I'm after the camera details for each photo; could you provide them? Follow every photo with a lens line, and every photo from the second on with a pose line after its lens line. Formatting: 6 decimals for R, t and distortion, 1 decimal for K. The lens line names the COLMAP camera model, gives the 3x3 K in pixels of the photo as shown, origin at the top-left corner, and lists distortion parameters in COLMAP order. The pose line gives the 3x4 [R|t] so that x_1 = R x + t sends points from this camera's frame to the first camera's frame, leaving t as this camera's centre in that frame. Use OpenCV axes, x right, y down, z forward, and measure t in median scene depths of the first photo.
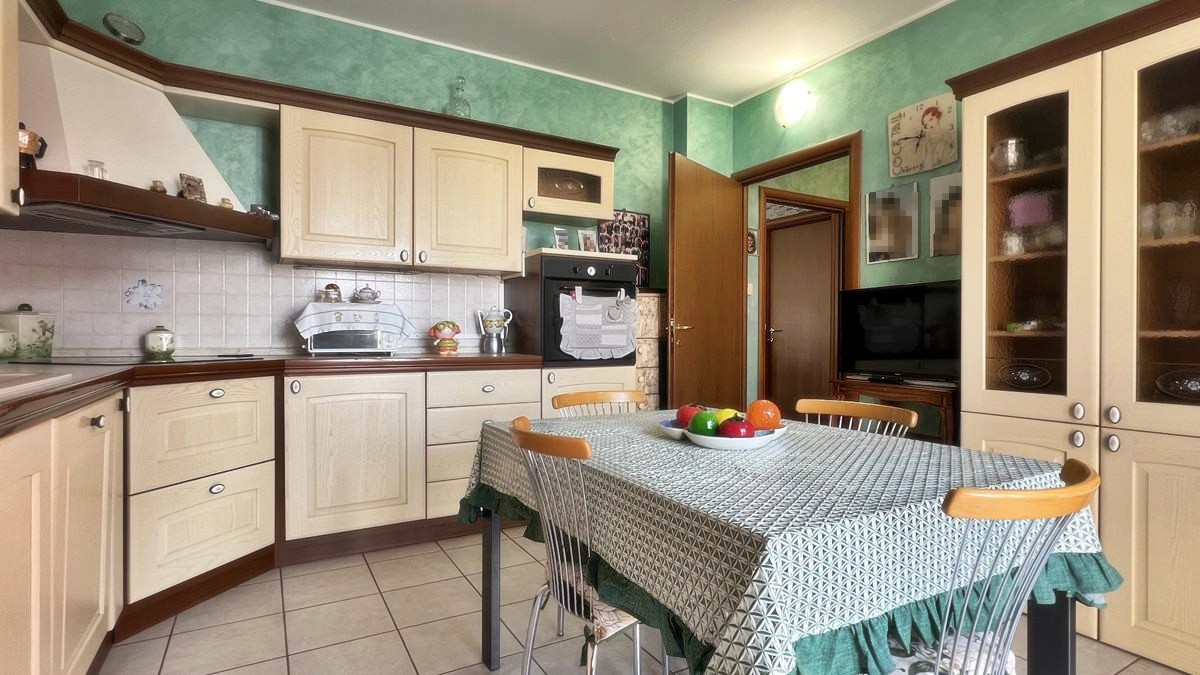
lens RADIAL K [[592.6, 0, 601.7], [0, 592.6, 339.8], [0, 0, 1]] dist [-0.001078, -0.000163]
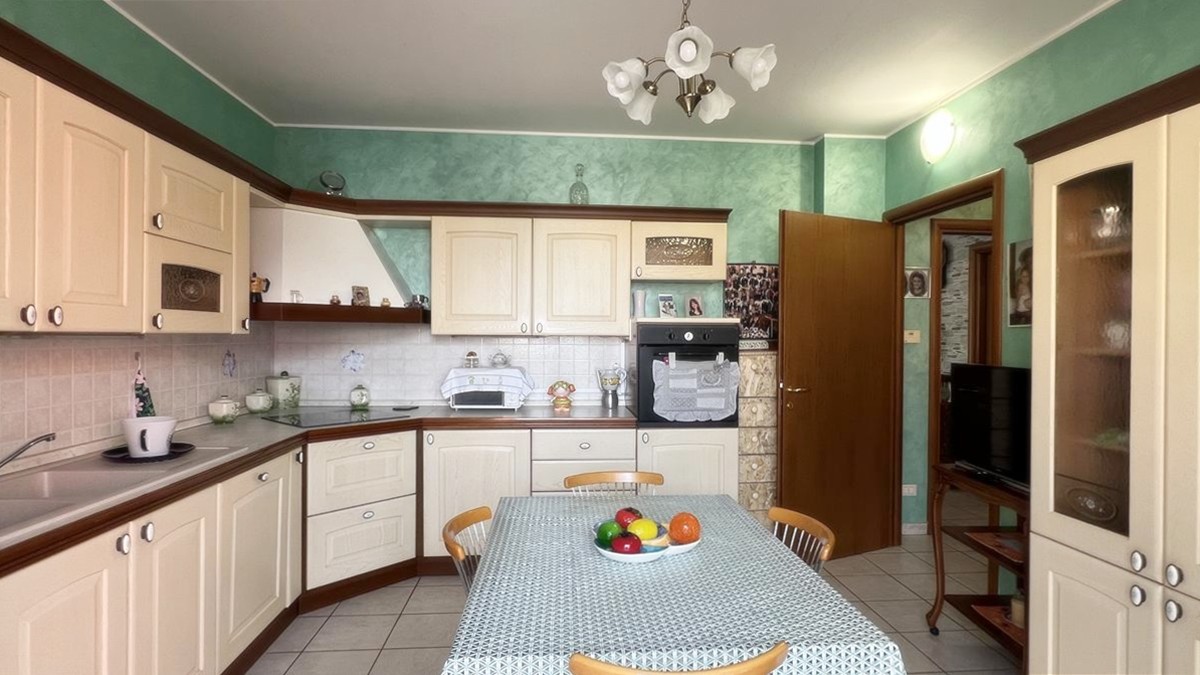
lens RADIAL K [[615.0, 0, 602.9], [0, 615.0, 340.6], [0, 0, 1]] dist [-0.001412, 0.000881]
pose [[0.903994, 0.005994, -0.427502, 0.312367], [-0.006809, 0.999977, -0.000378, -0.108327], [0.427490, 0.003253, 0.904014, -0.043317]]
